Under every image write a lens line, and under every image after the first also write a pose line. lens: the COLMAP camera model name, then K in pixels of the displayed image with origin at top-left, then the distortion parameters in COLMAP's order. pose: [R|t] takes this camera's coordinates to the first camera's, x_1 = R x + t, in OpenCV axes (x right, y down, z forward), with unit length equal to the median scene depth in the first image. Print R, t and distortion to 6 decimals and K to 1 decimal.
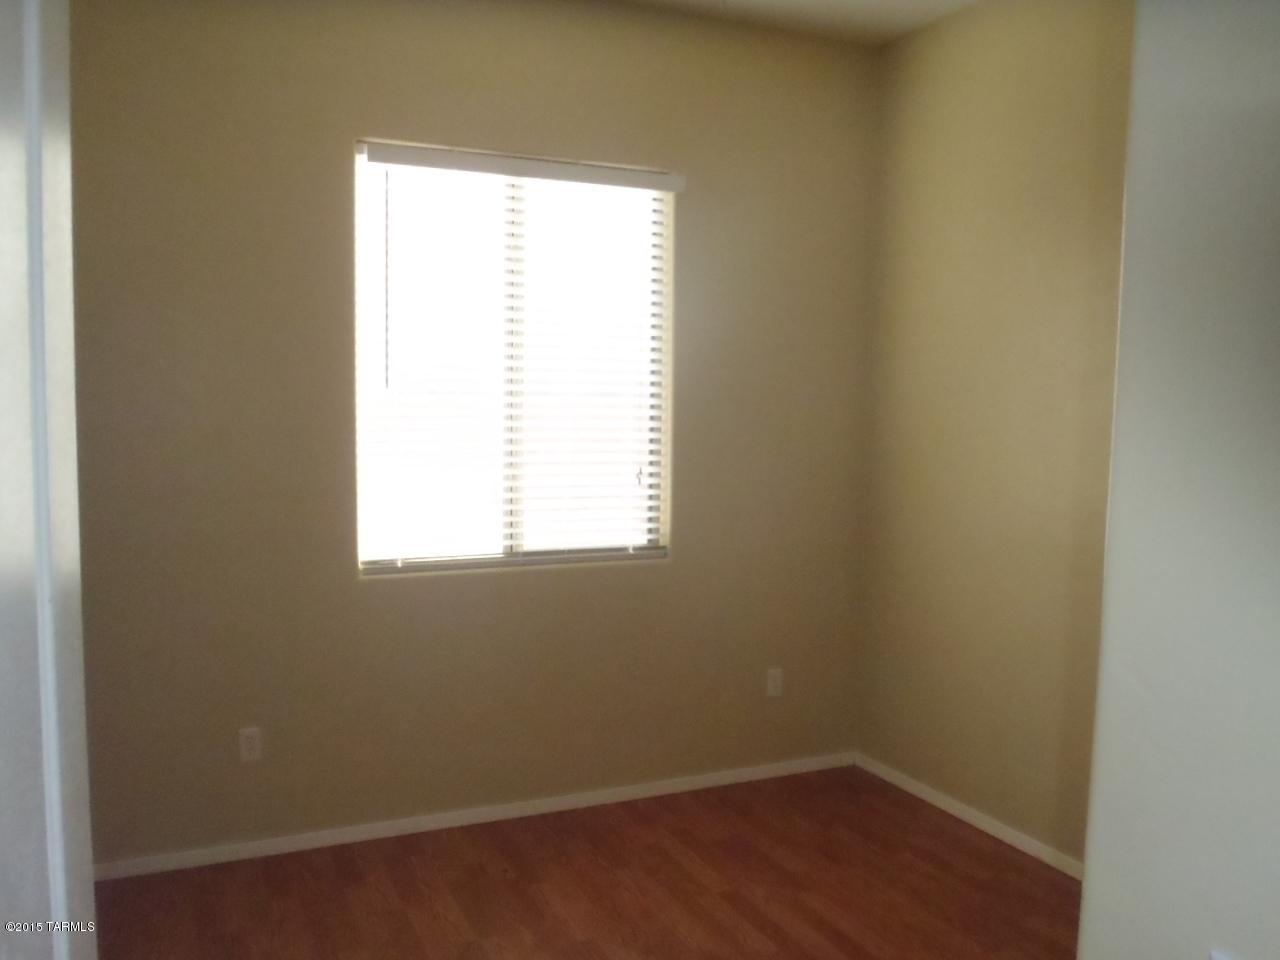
lens RADIAL K [[1074.1, 0, 639.7], [0, 1074.1, 481.2], [0, 0, 1]] dist [-0.000400, -0.003191]
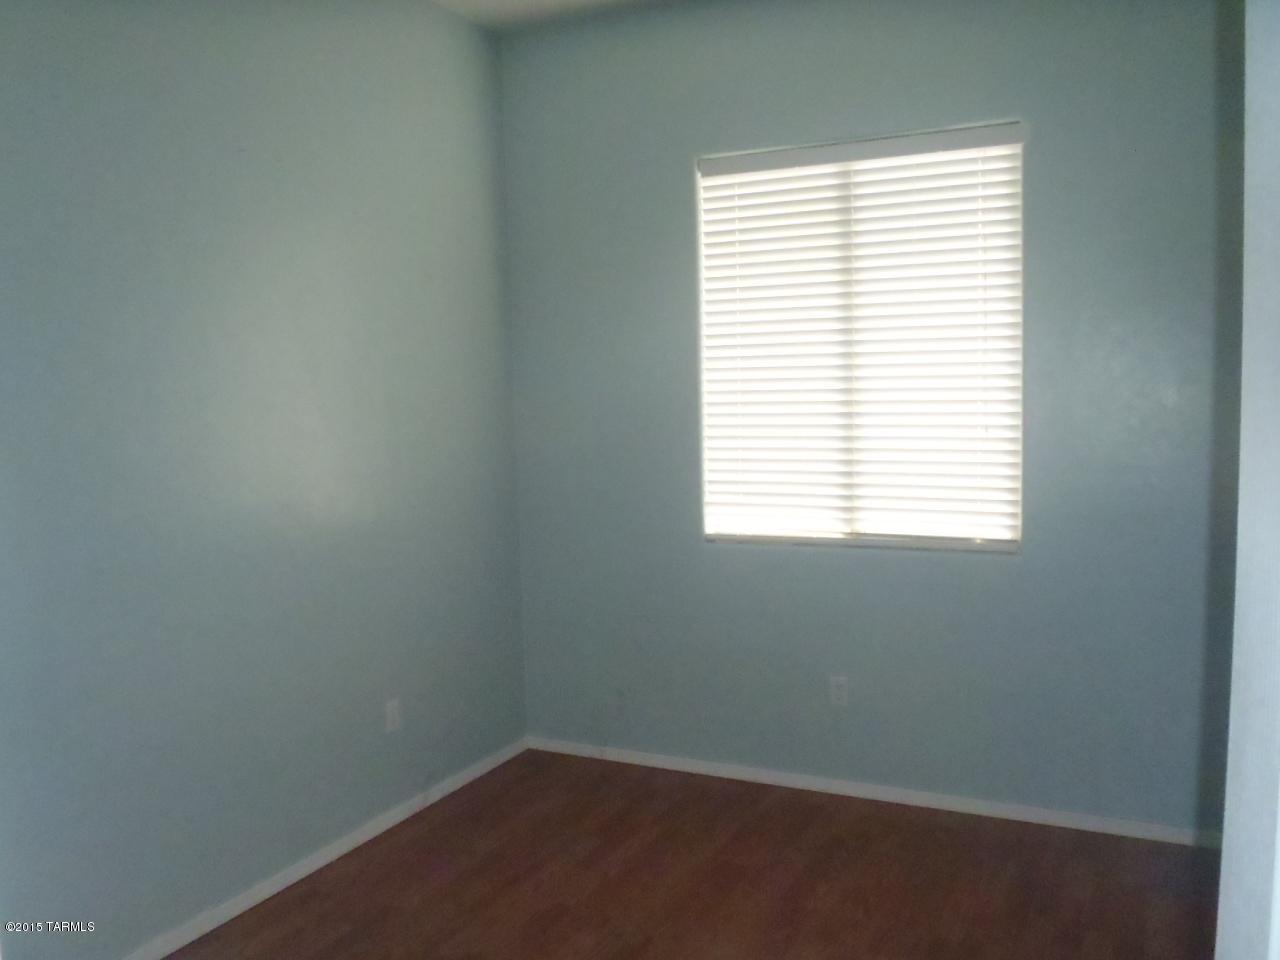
lens RADIAL K [[1074.1, 0, 639.7], [0, 1074.1, 480.0], [0, 0, 1]] dist [-0.000400, -0.003191]
pose [[0.656870, 0.042621, -0.752798, 0.517247], [-0.017034, 0.998985, 0.041696, -0.024709], [0.753812, -0.014566, 0.656929, 0.187291]]
